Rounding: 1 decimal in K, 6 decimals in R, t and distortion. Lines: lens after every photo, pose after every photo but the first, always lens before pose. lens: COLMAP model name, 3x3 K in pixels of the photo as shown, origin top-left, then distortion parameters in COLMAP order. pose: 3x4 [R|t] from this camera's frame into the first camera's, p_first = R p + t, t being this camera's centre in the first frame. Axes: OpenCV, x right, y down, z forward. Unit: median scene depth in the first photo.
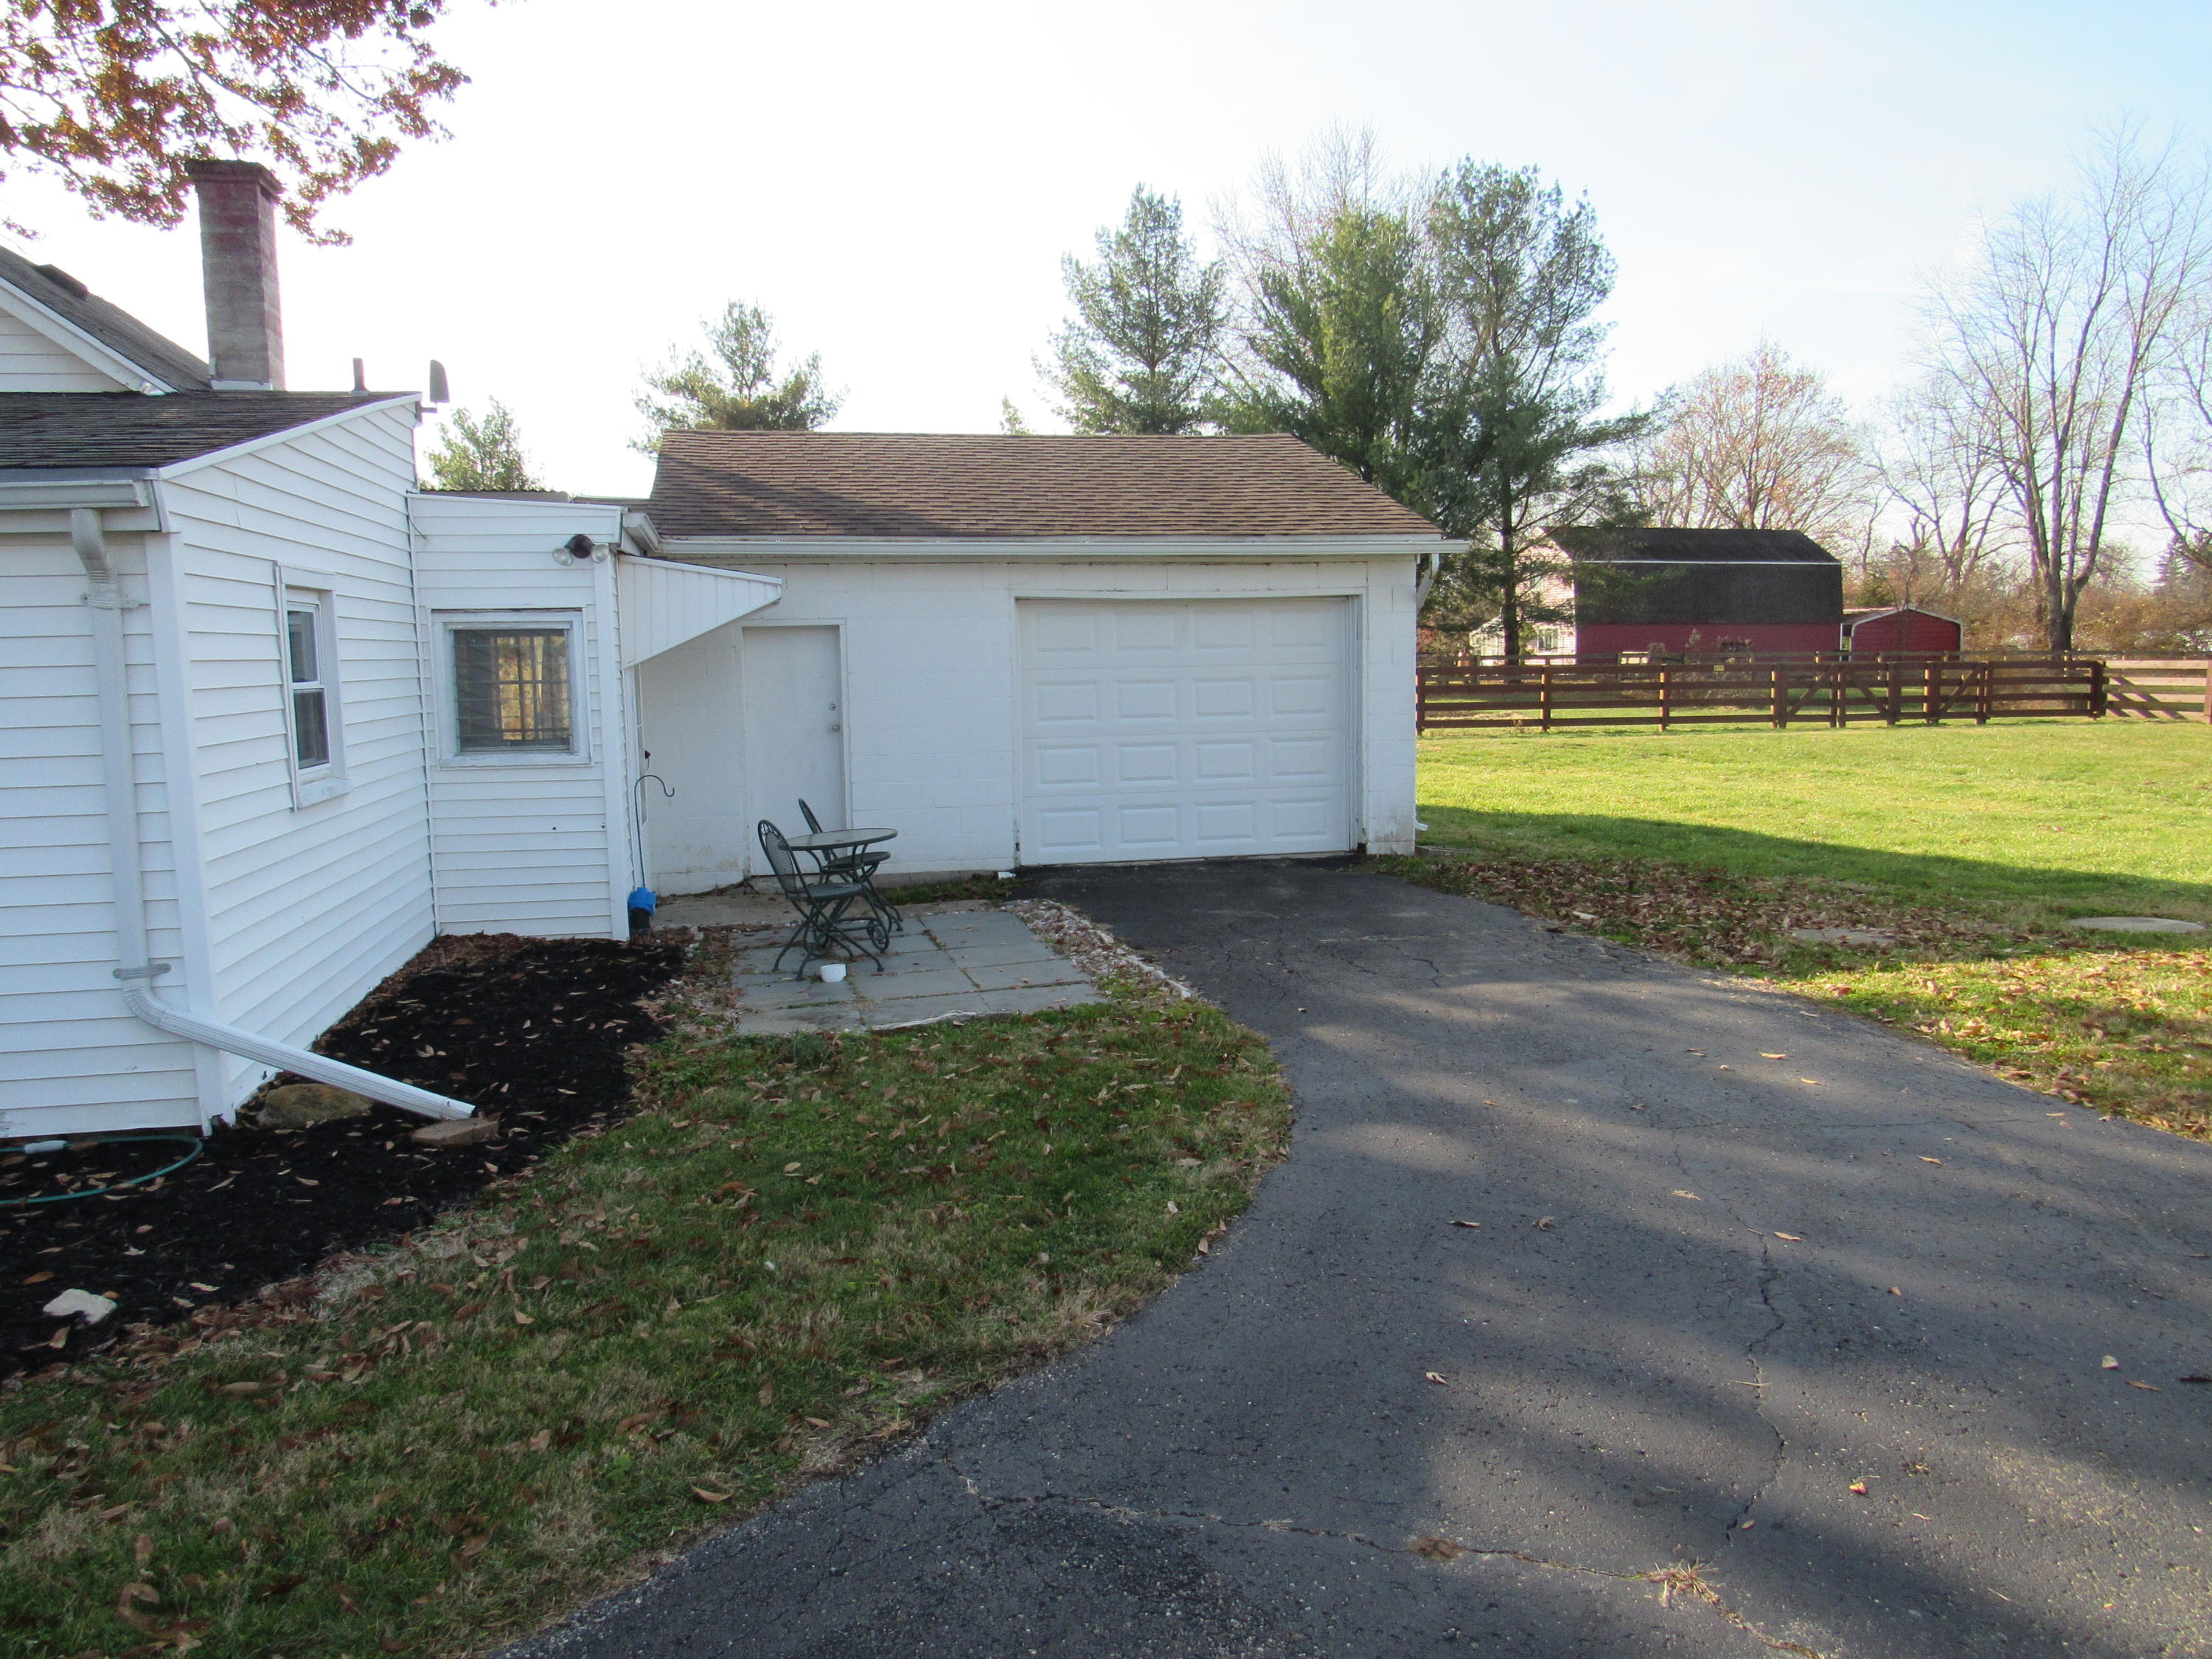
lens RADIAL K [[1597.4, 0, 1105.2], [0, 1597.4, 832.5], [0, 0, 1]] dist [-0.024051, 0.012539]
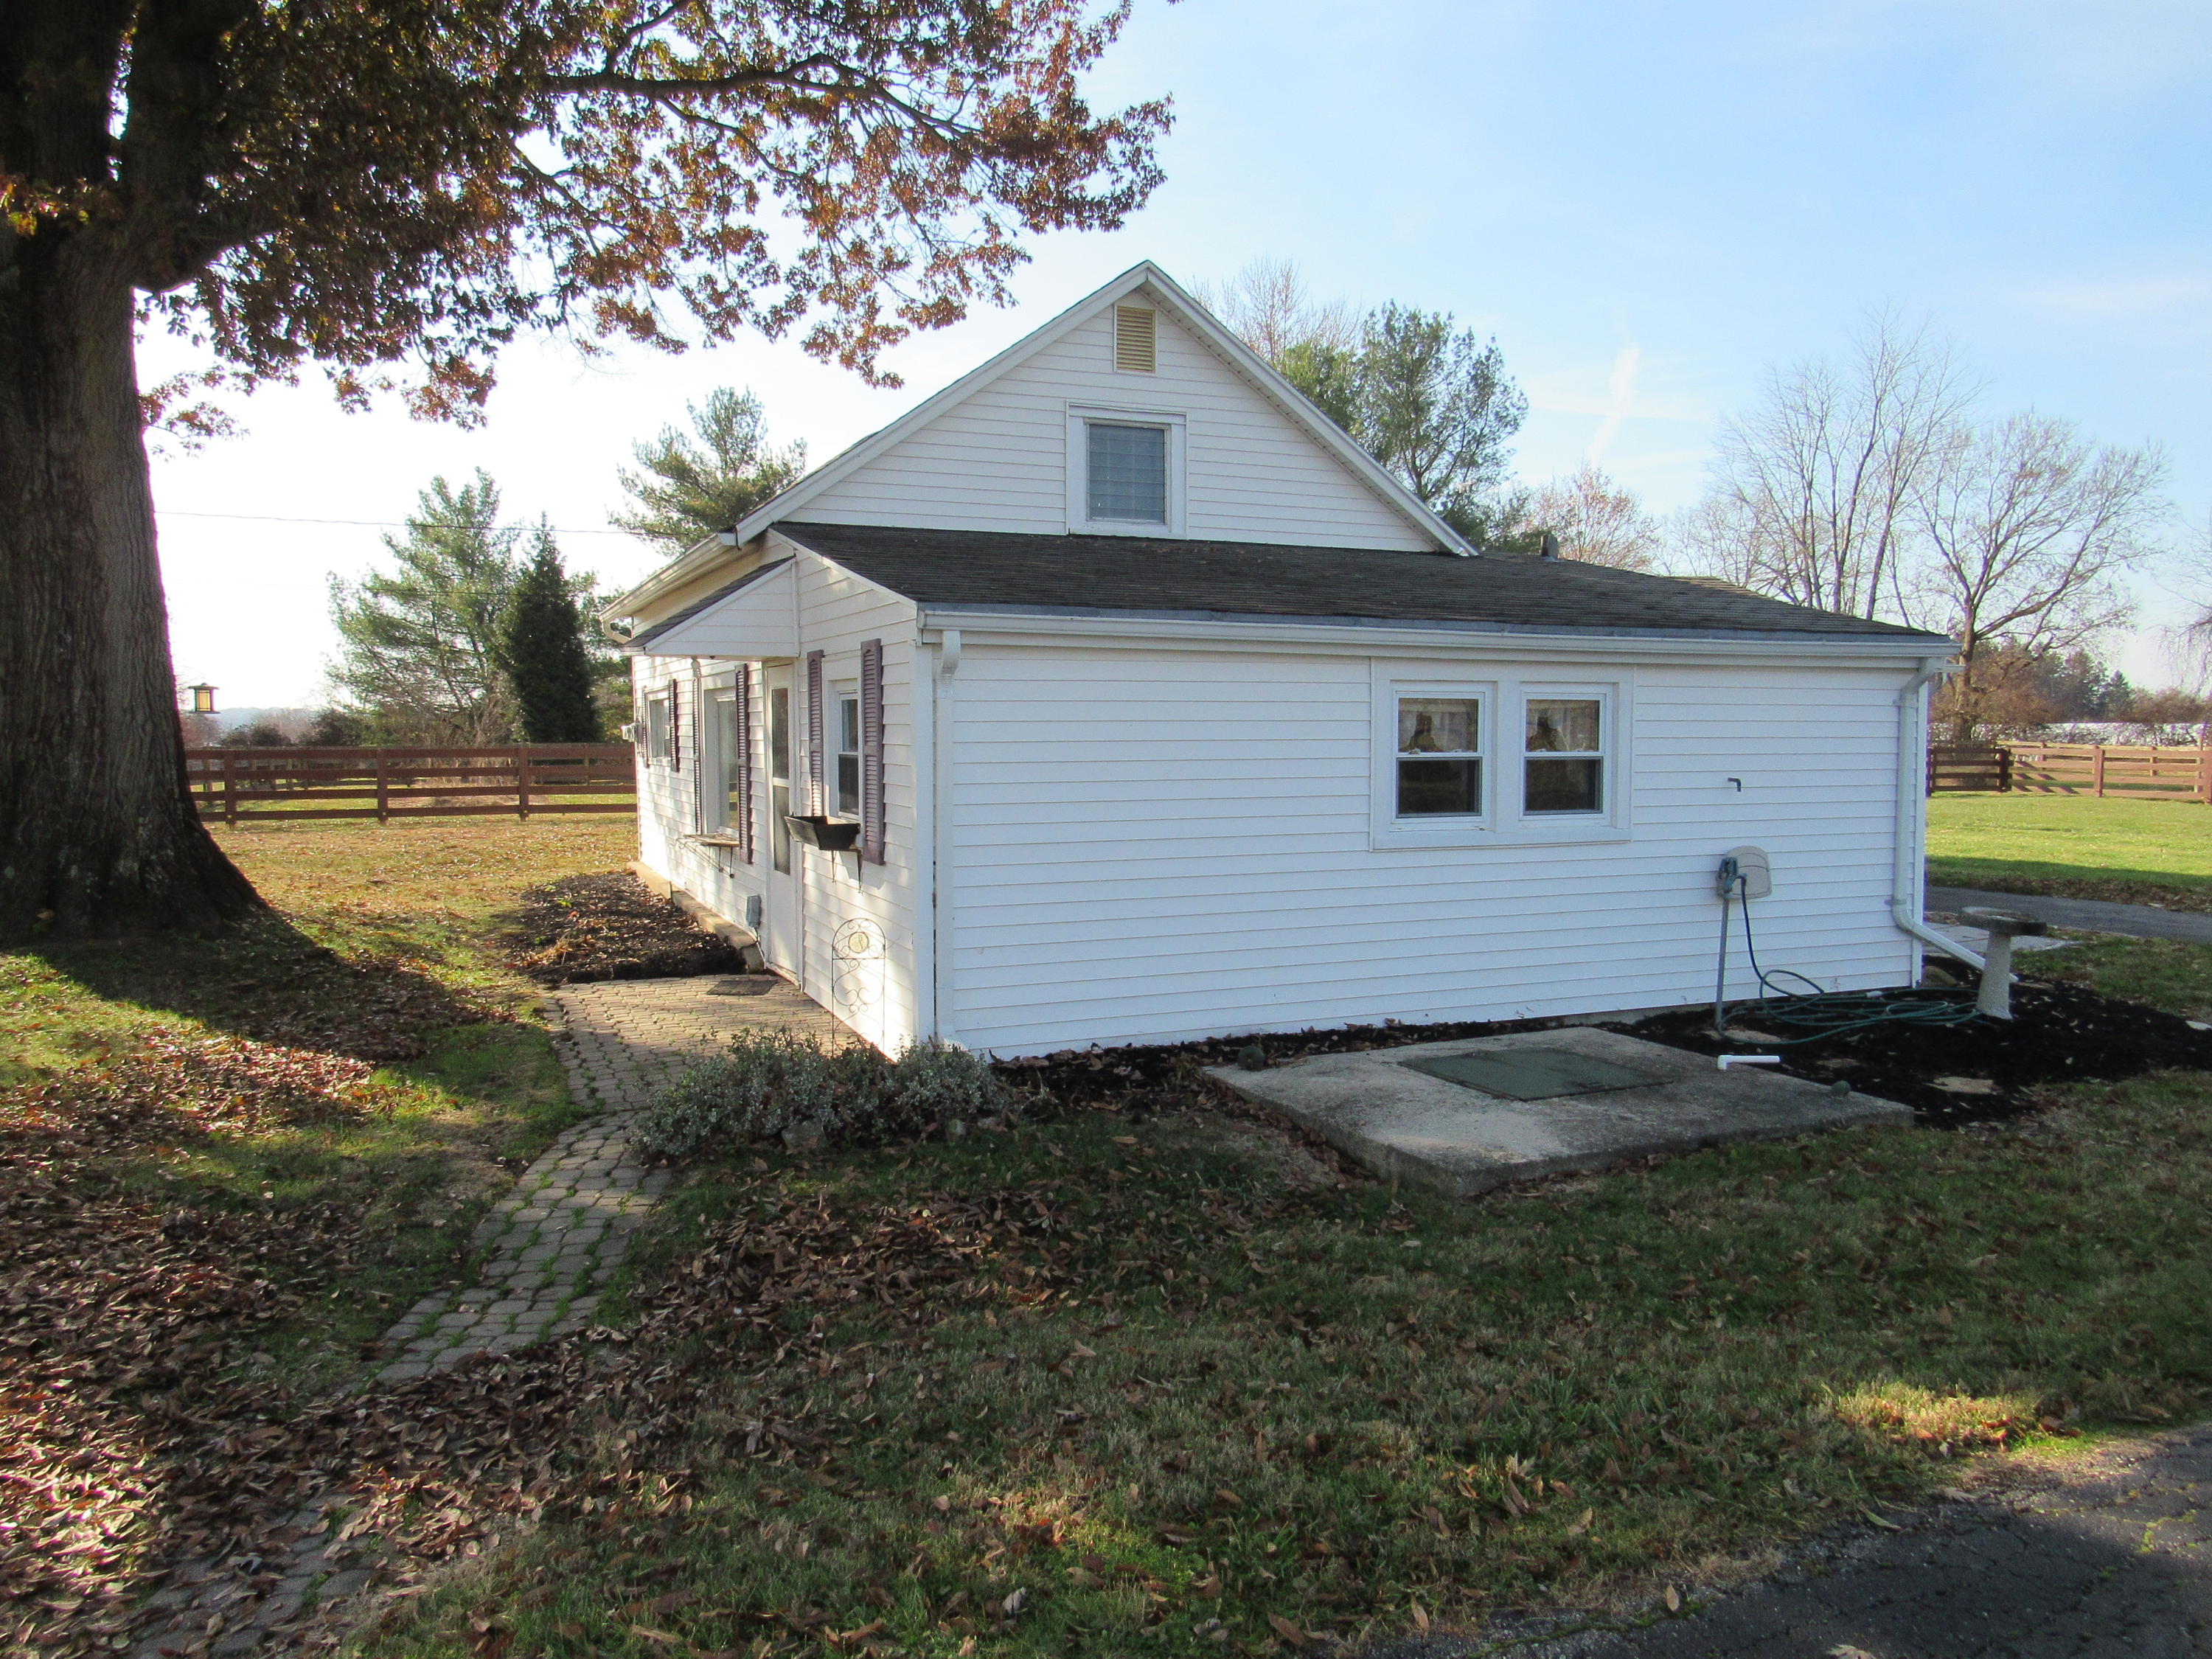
lens RADIAL K [[1597.4, 0, 1105.1], [0, 1597.4, 828.2], [0, 0, 1]] dist [-0.024051, 0.012539]
pose [[0.980017, 0.002353, 0.198901, -0.201493], [0.007503, 0.998781, -0.048782, 0.007702], [-0.198774, 0.049299, 0.978805, -0.061294]]
